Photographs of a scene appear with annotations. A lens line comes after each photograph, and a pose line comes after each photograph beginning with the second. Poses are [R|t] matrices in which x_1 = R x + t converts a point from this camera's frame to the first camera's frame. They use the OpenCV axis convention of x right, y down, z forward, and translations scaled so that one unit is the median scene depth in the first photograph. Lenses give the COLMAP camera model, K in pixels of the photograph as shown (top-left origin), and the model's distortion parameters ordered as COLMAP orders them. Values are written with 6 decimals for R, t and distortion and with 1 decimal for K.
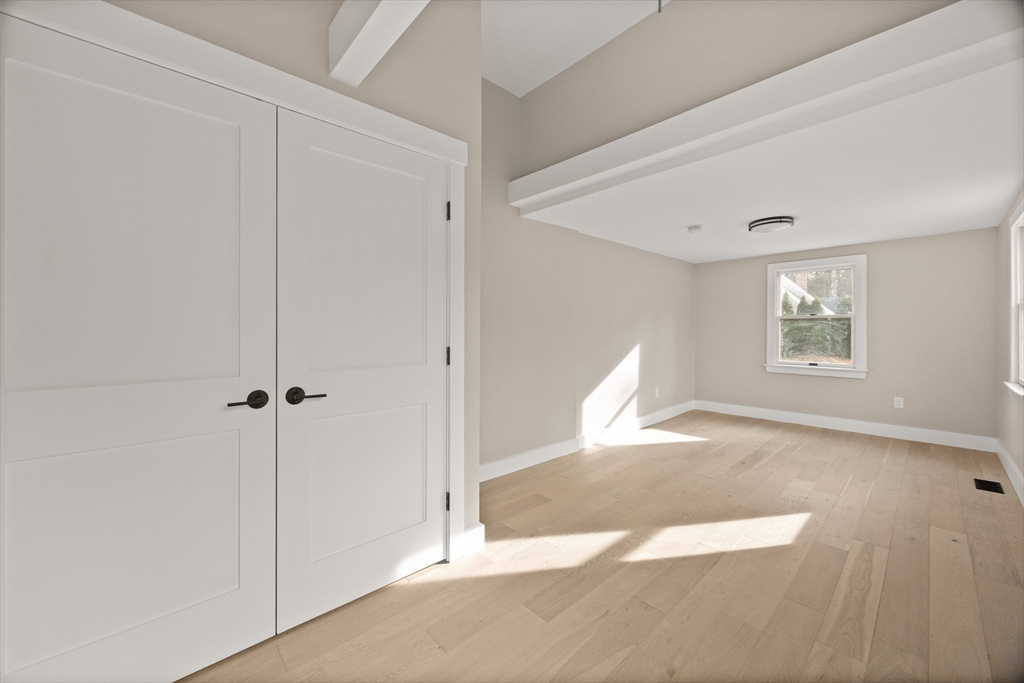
lens RADIAL K [[391.0, 0, 512.4], [0, 391.0, 330.2], [0, 0, 1]] dist [-0.002972, -0.000625]
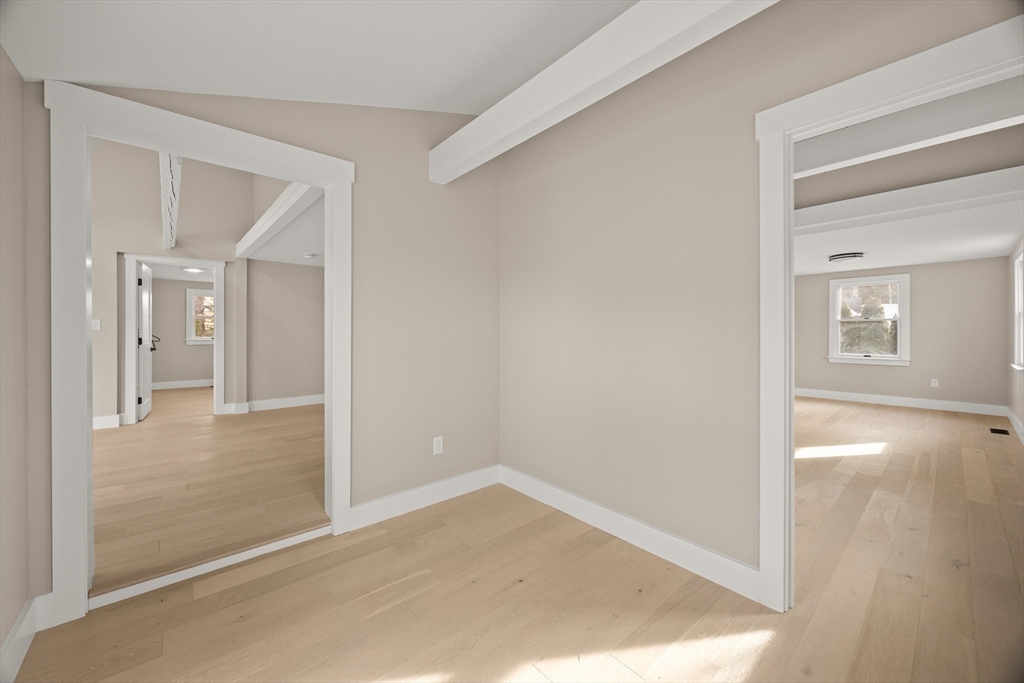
lens RADIAL K [[391.0, 0, 512.4], [0, 391.0, 330.2], [0, 0, 1]] dist [-0.002972, -0.000625]
pose [[0.999646, -0.000858, -0.026609, -0.491820], [0.000766, 0.999994, -0.003473, 0.004213], [0.026611, 0.003452, 0.999640, -0.438998]]
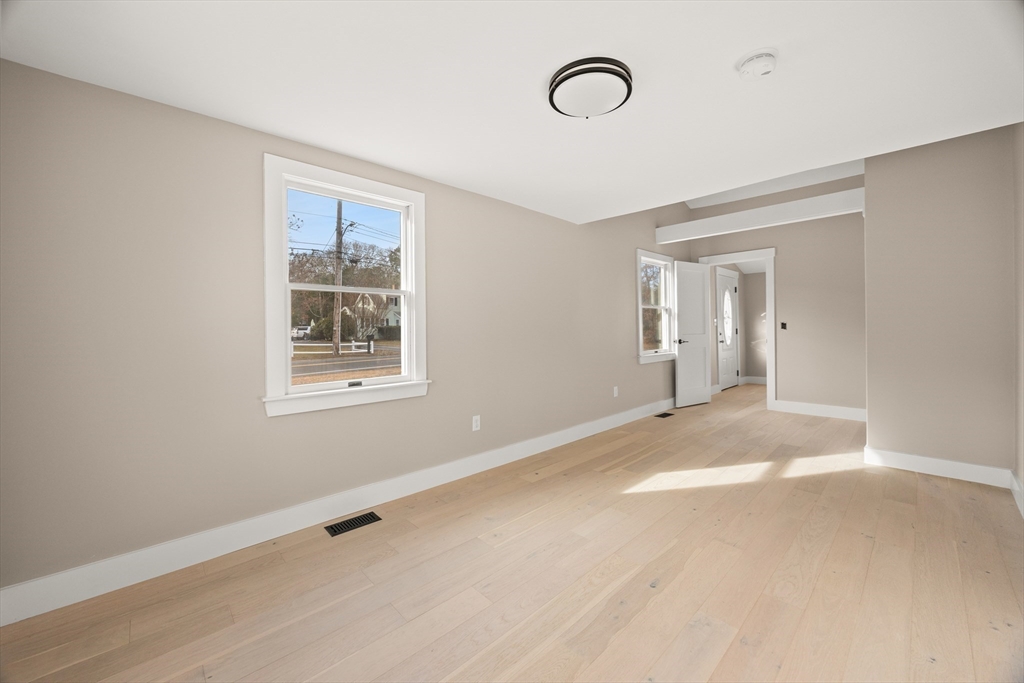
lens RADIAL K [[399.2, 0, 508.3], [0, 399.2, 329.8], [0, 0, 1]] dist [-0.000400, 0.000035]
pose [[-0.999912, 0.007492, -0.010981, 0.695608], [0.007445, 0.999963, 0.004248, 0.015075], [0.011012, 0.004166, -0.999931, 1.338047]]
